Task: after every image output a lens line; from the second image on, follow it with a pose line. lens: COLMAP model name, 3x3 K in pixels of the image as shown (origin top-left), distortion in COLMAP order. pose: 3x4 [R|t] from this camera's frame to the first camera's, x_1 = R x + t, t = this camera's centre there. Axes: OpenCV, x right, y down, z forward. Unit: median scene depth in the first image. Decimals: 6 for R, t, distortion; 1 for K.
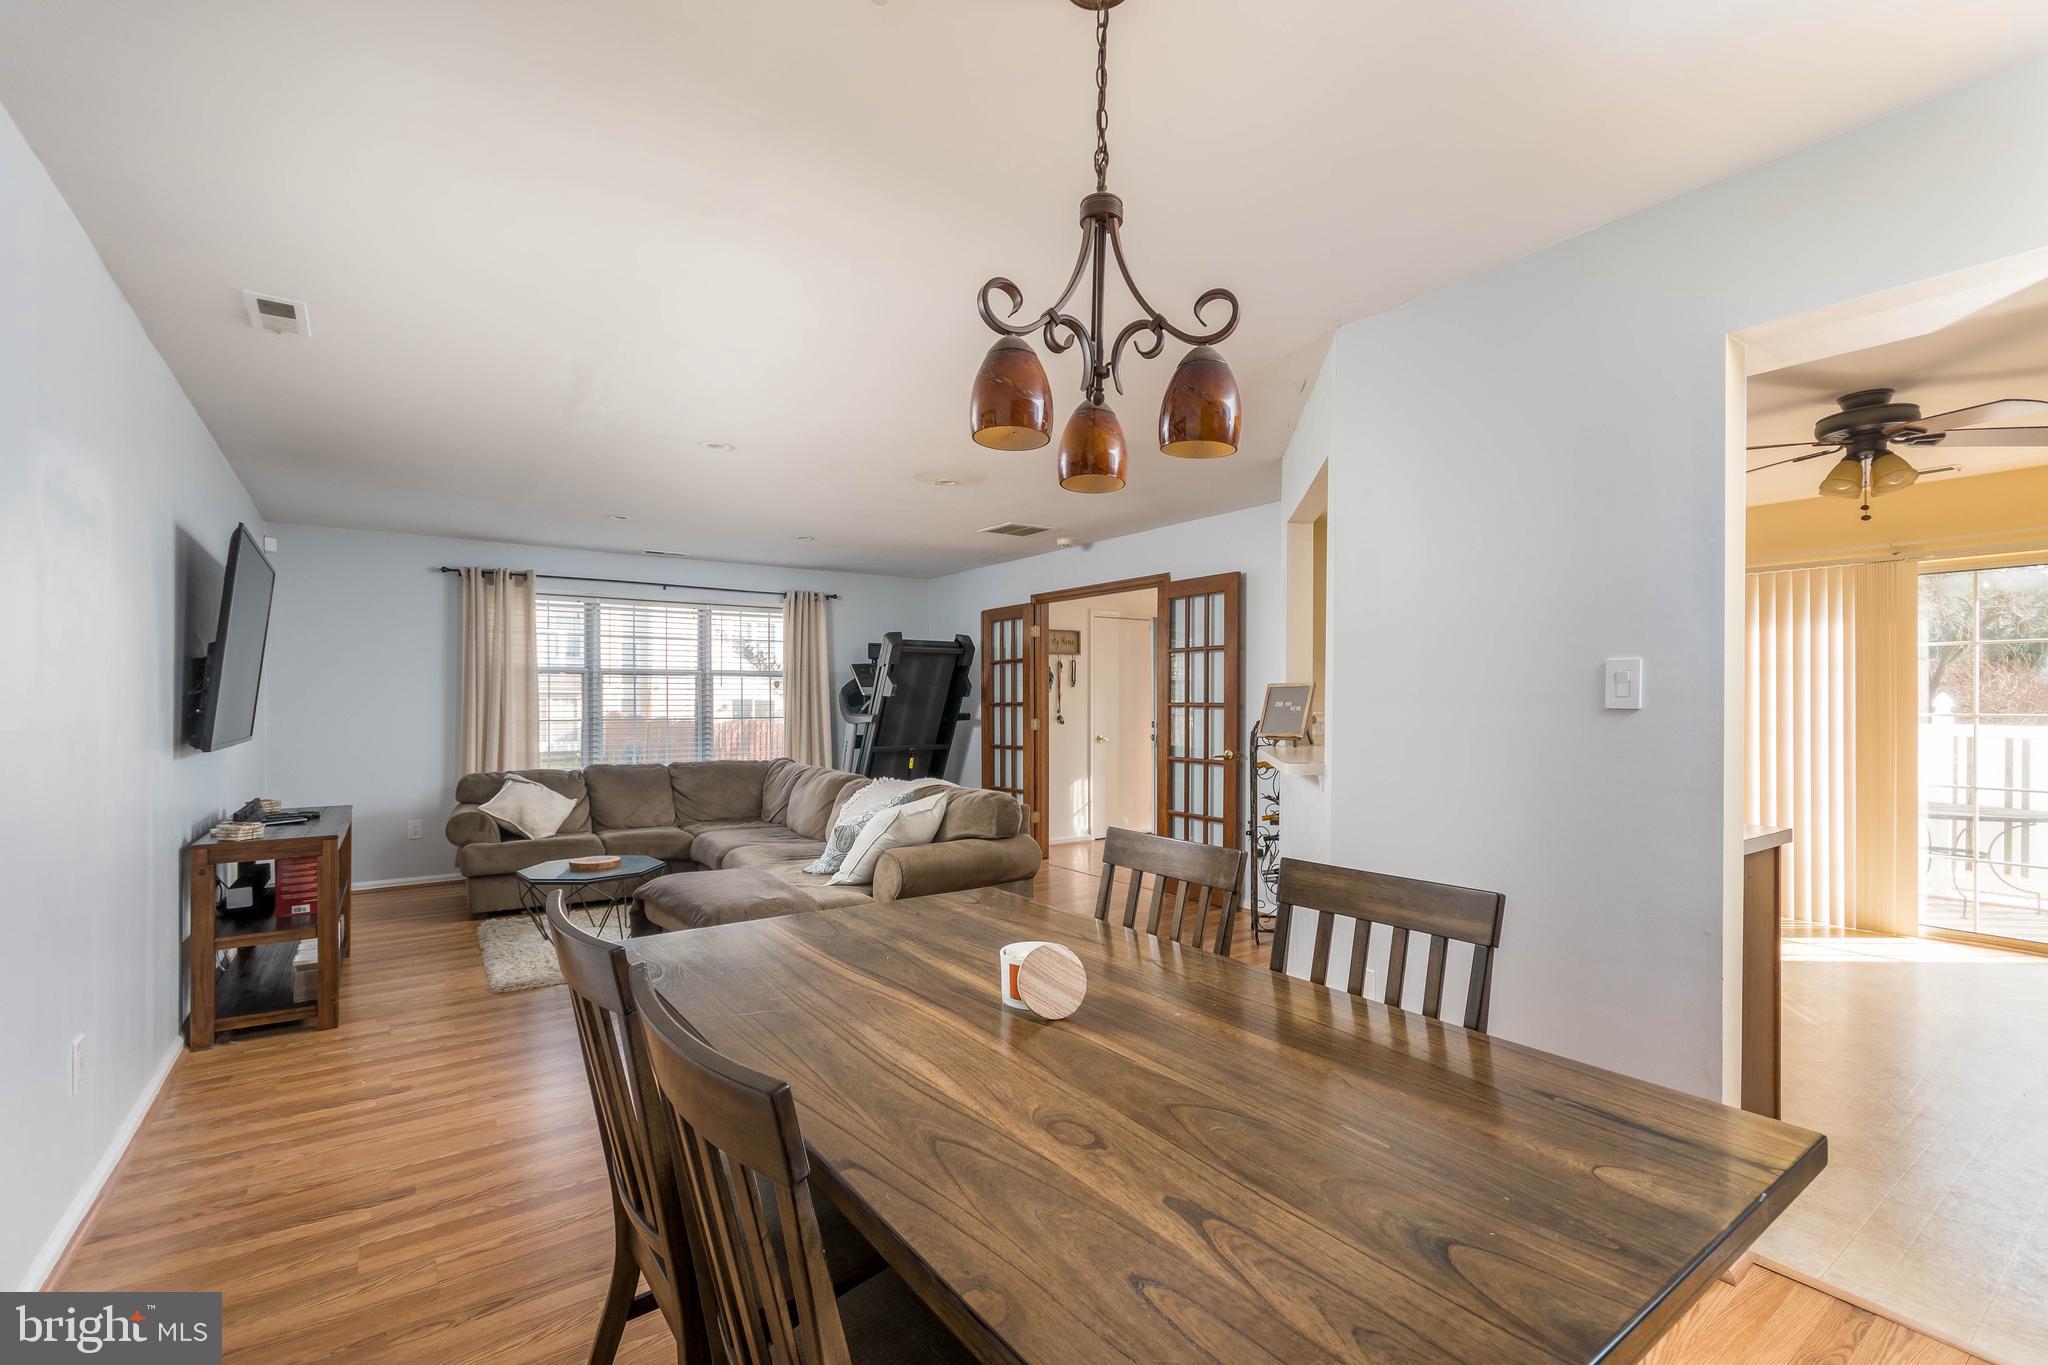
lens RADIAL K [[916.1, 0, 1025.0], [0, 916.1, 694.9], [0, 0, 1]] dist [0.000327, -0.000048]
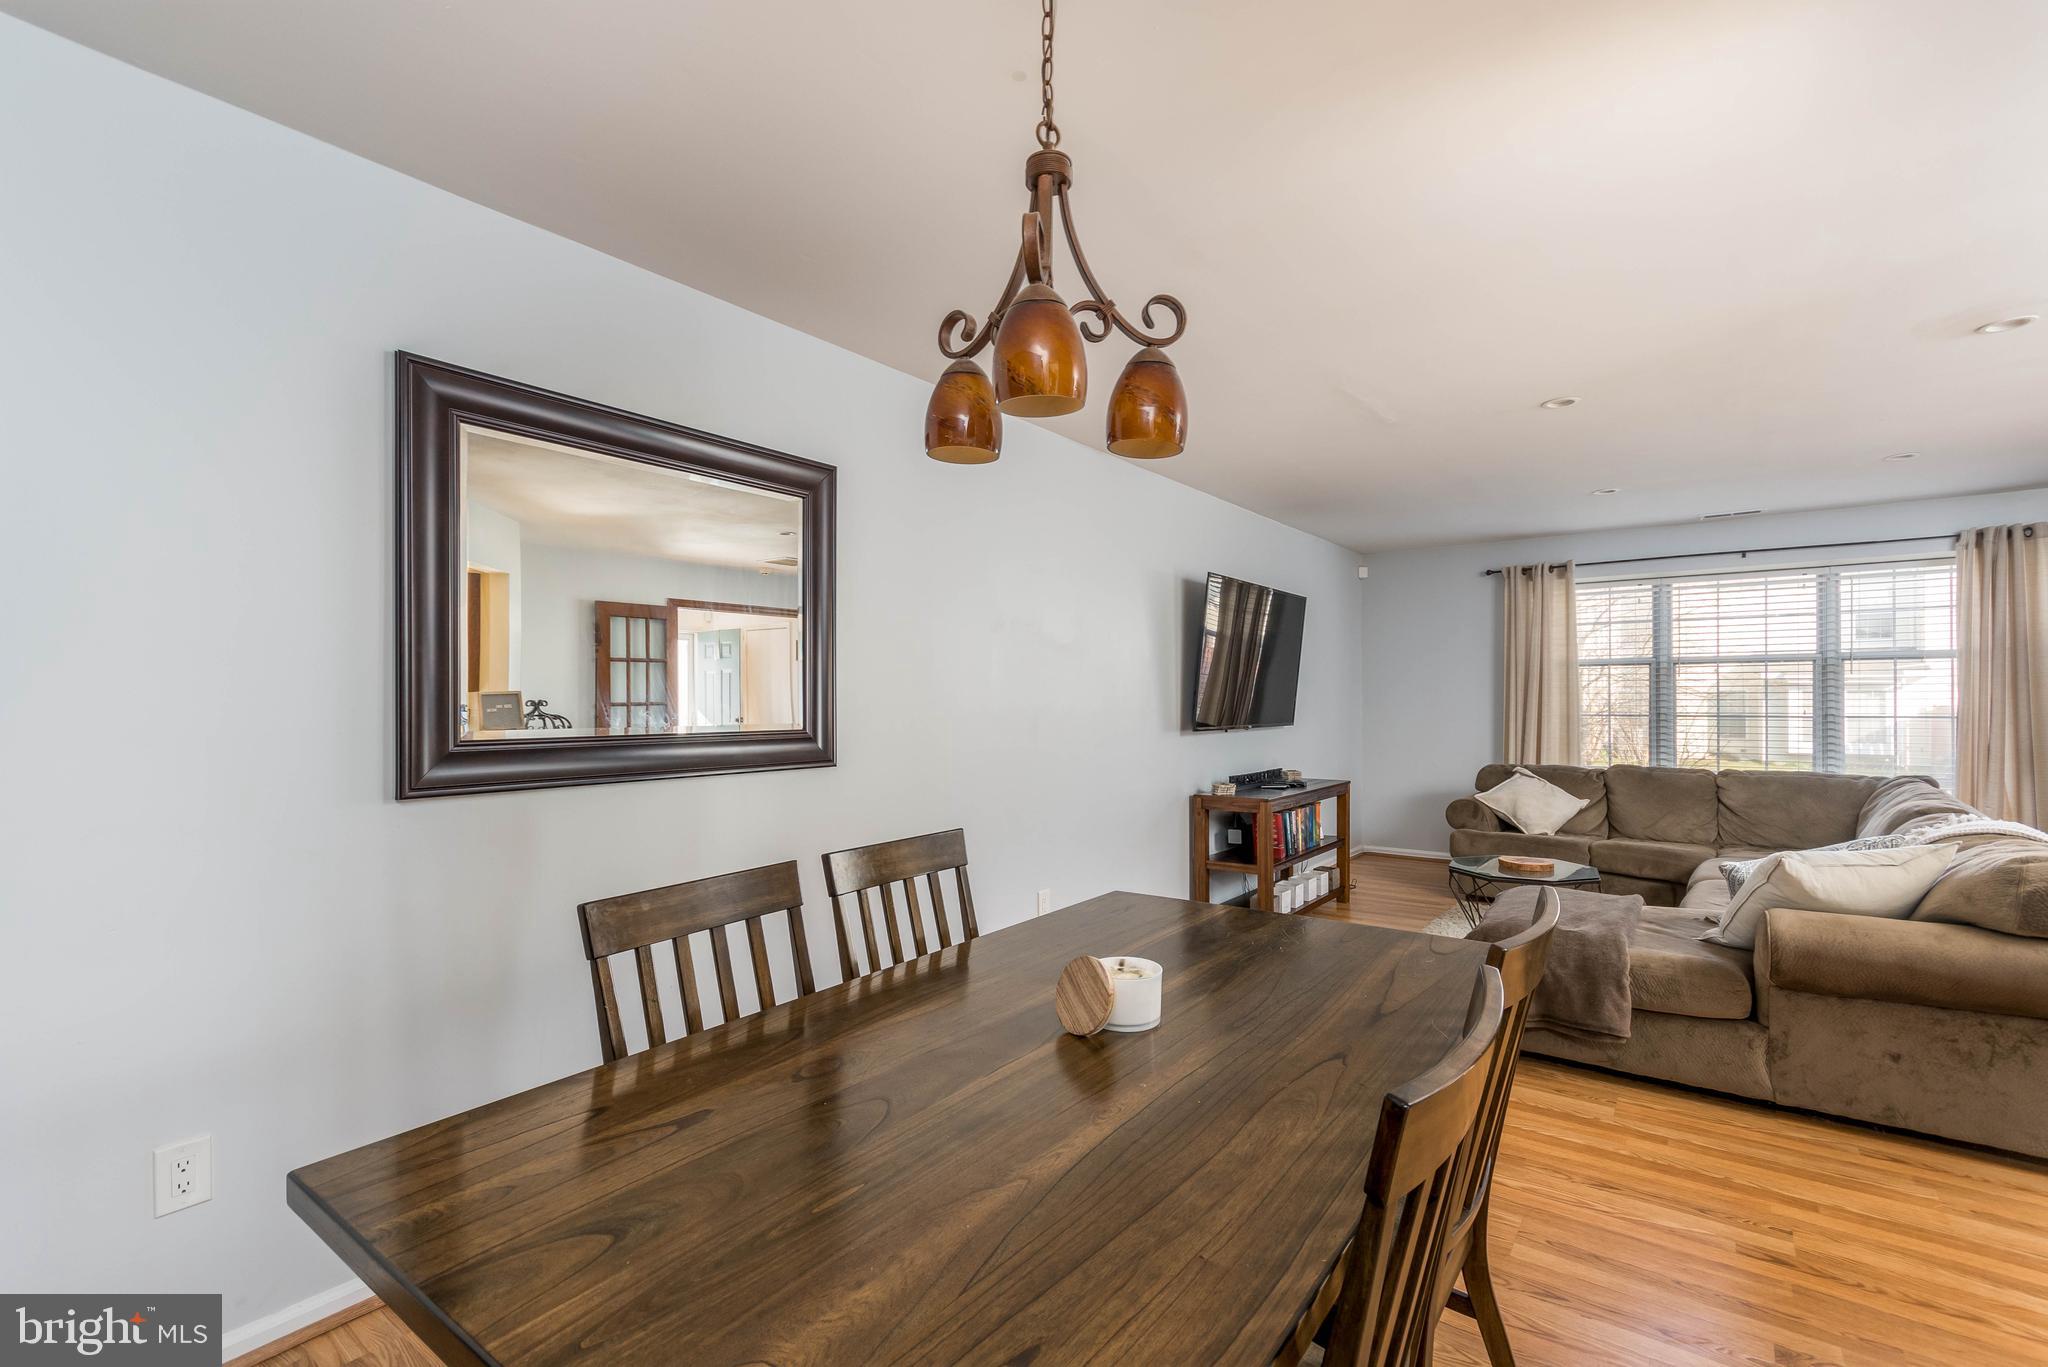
lens RADIAL K [[916.1, 0, 1023.2], [0, 916.1, 699.2], [0, 0, 1]] dist [0.000327, -0.000048]
pose [[0.292792, -0.000171, -0.956176, 0.201693], [0.012013, 0.999922, 0.003500, 0.000454], [0.956101, -0.012512, 0.292771, 0.146625]]
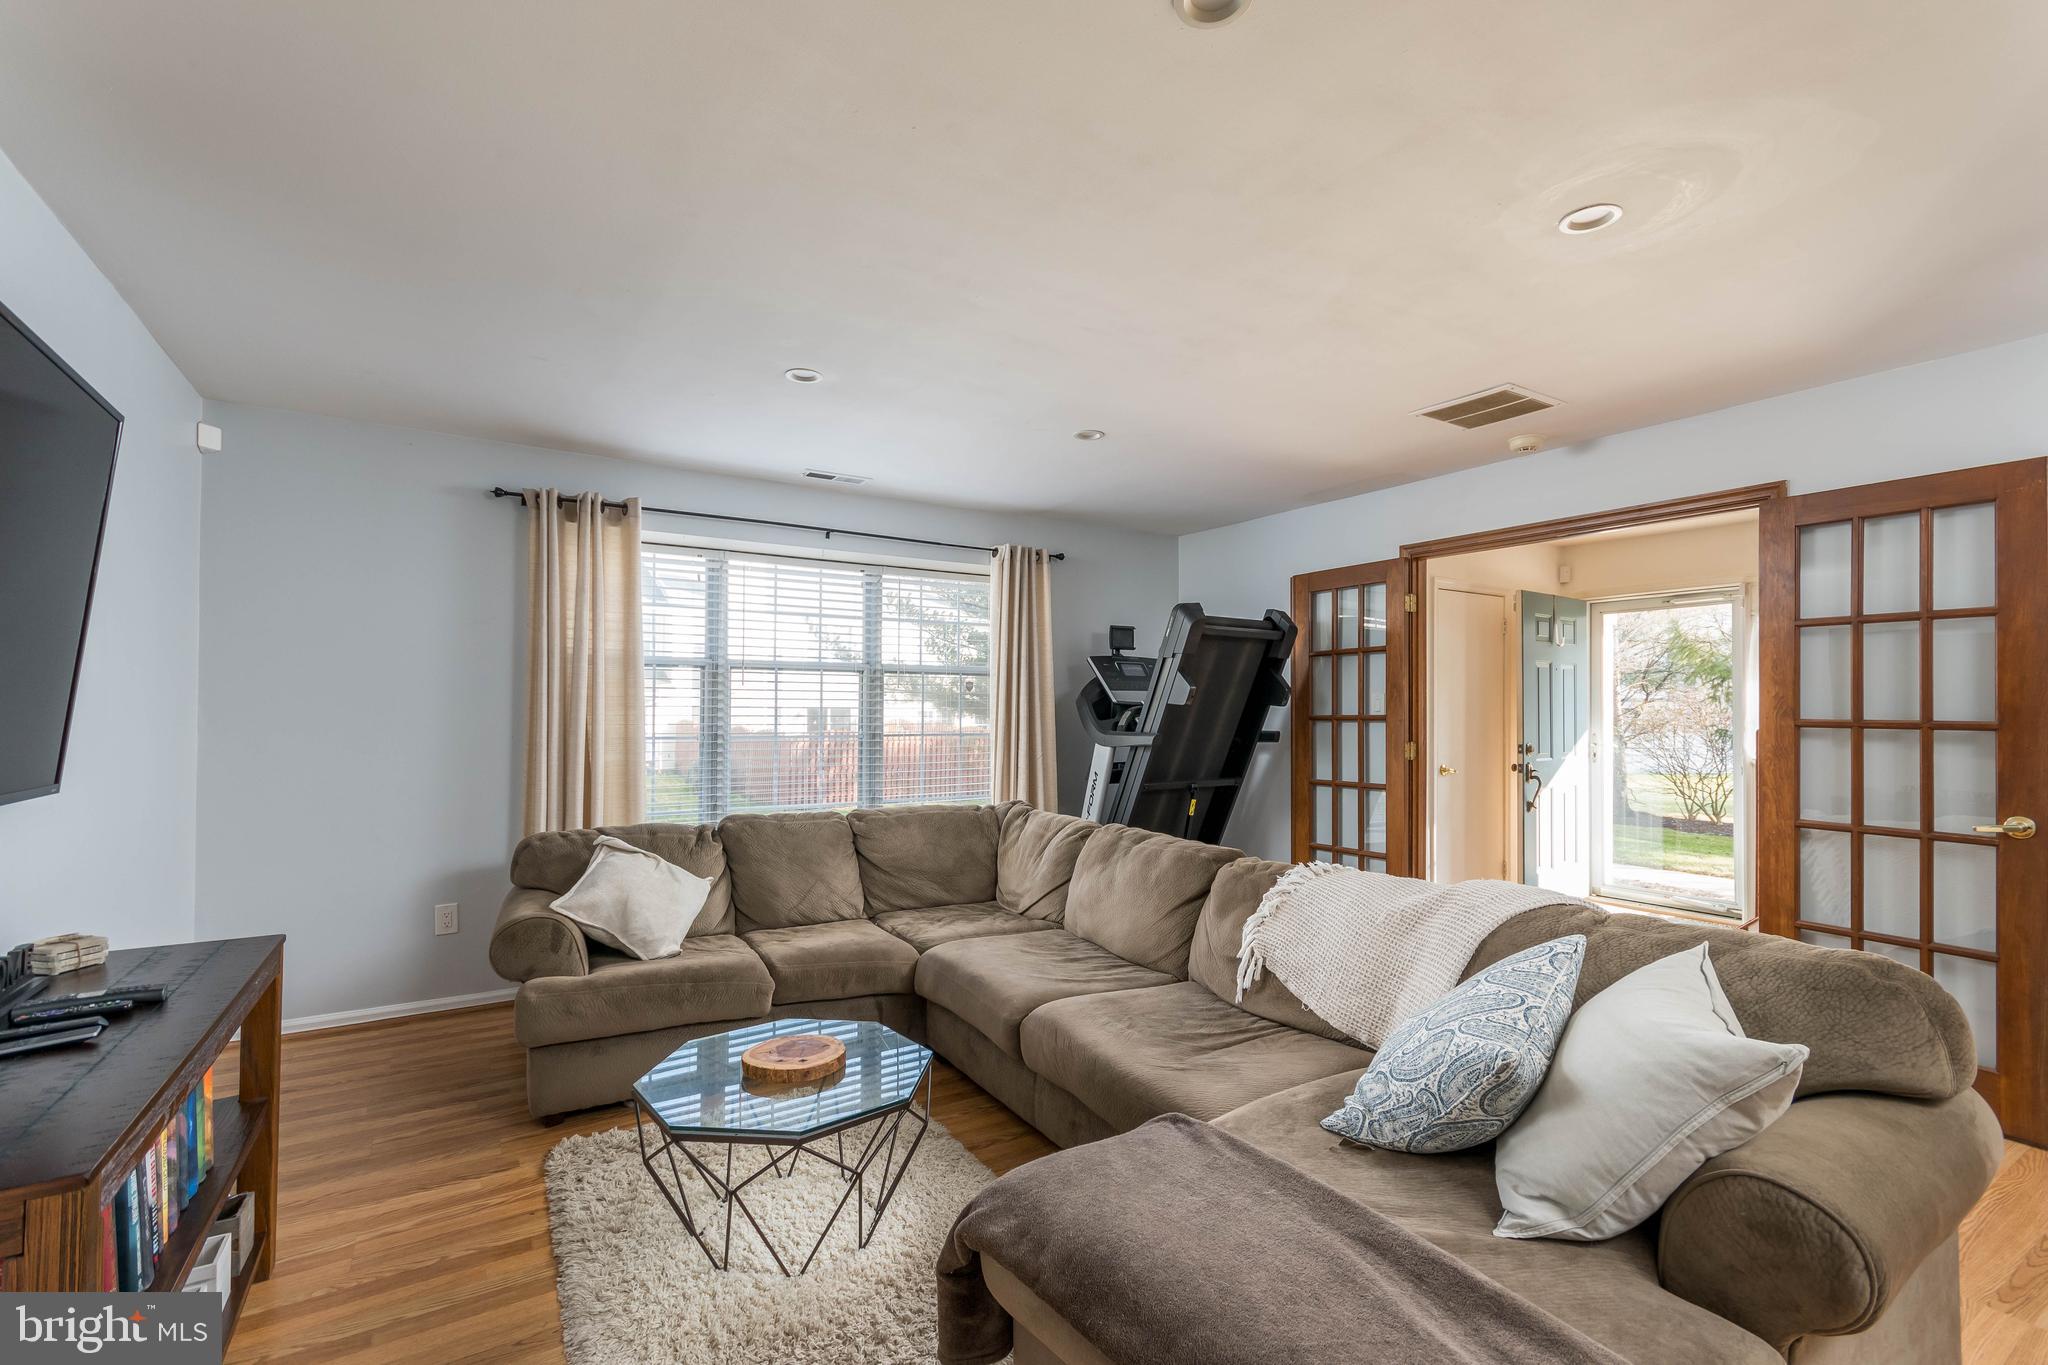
lens RADIAL K [[916.1, 0, 1024.1], [0, 916.1, 701.8], [0, 0, 1]] dist [0.000327, -0.000048]
pose [[0.997959, 0.006446, -0.063533, -0.215076], [-0.006313, 0.999977, 0.002286, -0.001402], [0.063547, -0.001881, 0.997977, 0.362838]]
